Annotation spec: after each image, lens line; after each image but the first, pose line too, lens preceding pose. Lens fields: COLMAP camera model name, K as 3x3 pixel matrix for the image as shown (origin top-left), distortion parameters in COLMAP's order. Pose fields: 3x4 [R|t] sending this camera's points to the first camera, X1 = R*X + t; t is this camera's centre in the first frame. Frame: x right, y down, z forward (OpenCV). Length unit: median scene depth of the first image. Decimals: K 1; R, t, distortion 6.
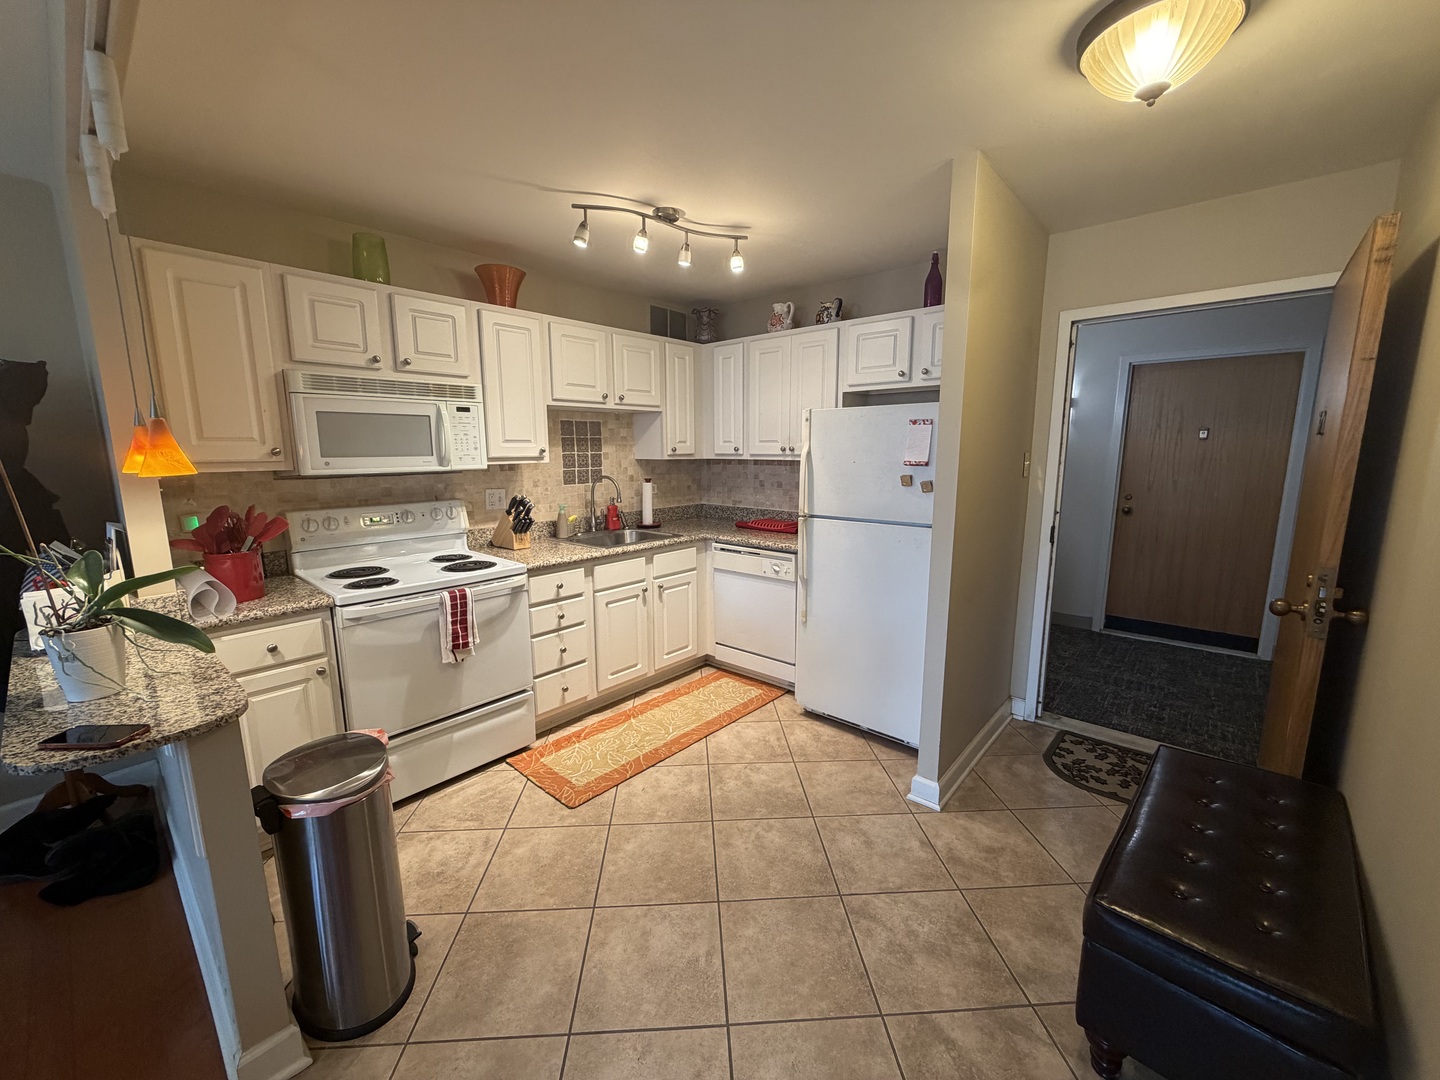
lens RADIAL K [[578.0, 0, 721.2], [0, 578.0, 541.5], [0, 0, 1]] dist [-0.000617, 0.000065]
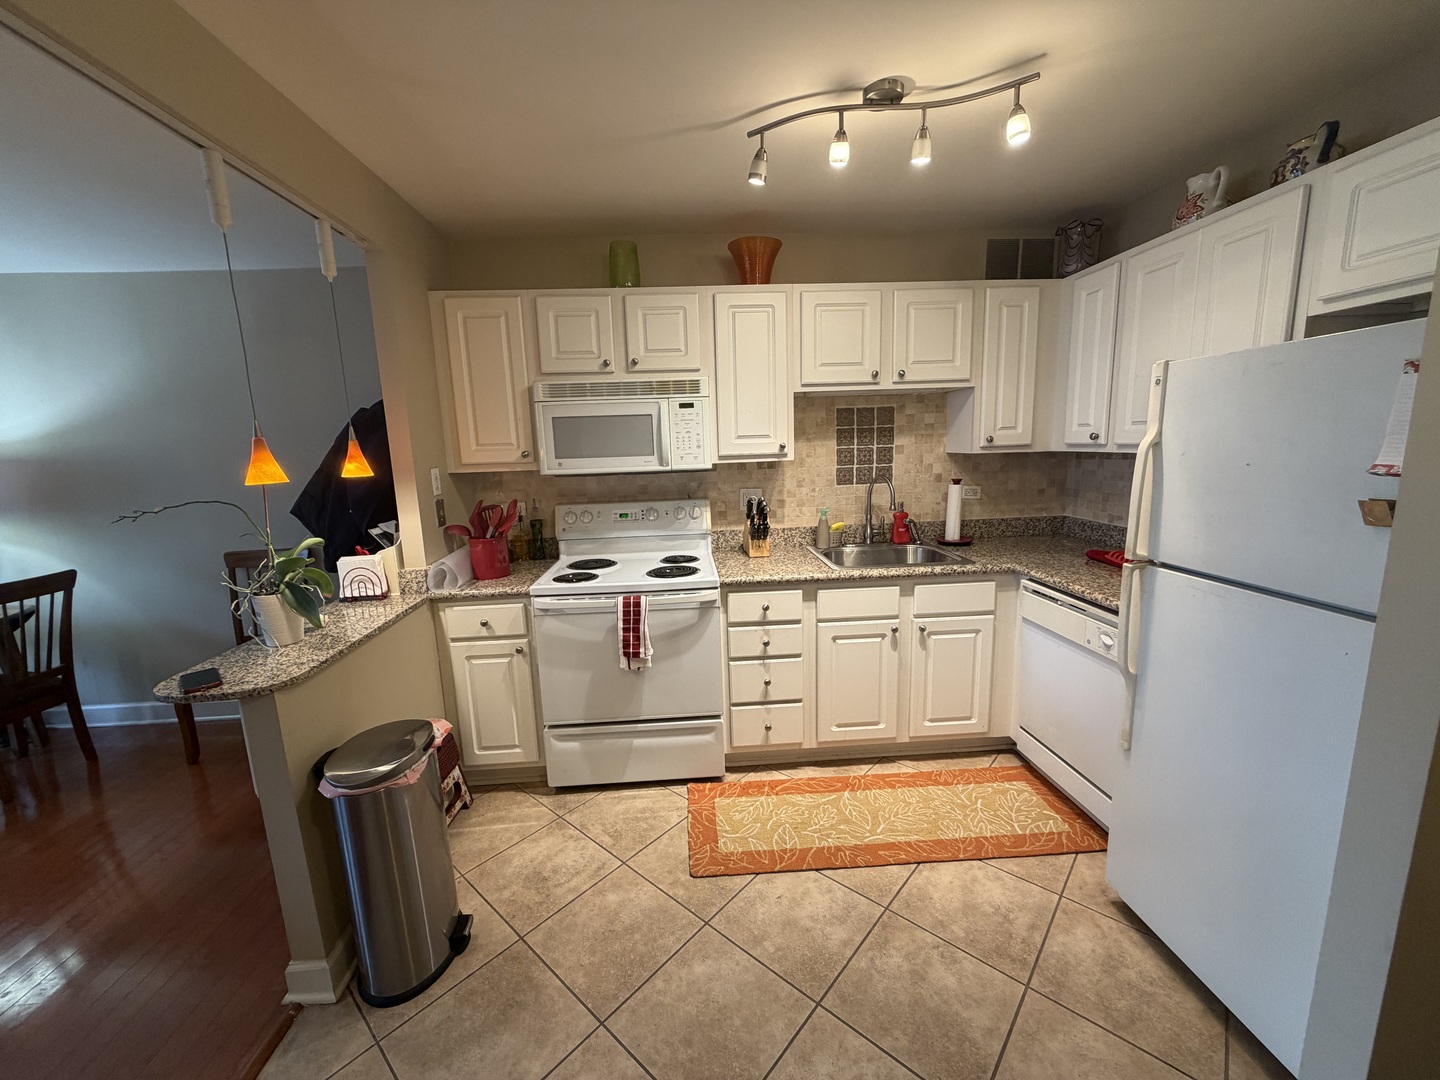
lens RADIAL K [[578.0, 0, 716.5], [0, 578.0, 540.8], [0, 0, 1]] dist [-0.000617, 0.000065]
pose [[0.700320, 0.100999, -0.706648, 0.273141], [-0.085318, 0.994687, 0.057613, -0.066592], [0.708712, 0.019943, 0.705216, 0.369215]]
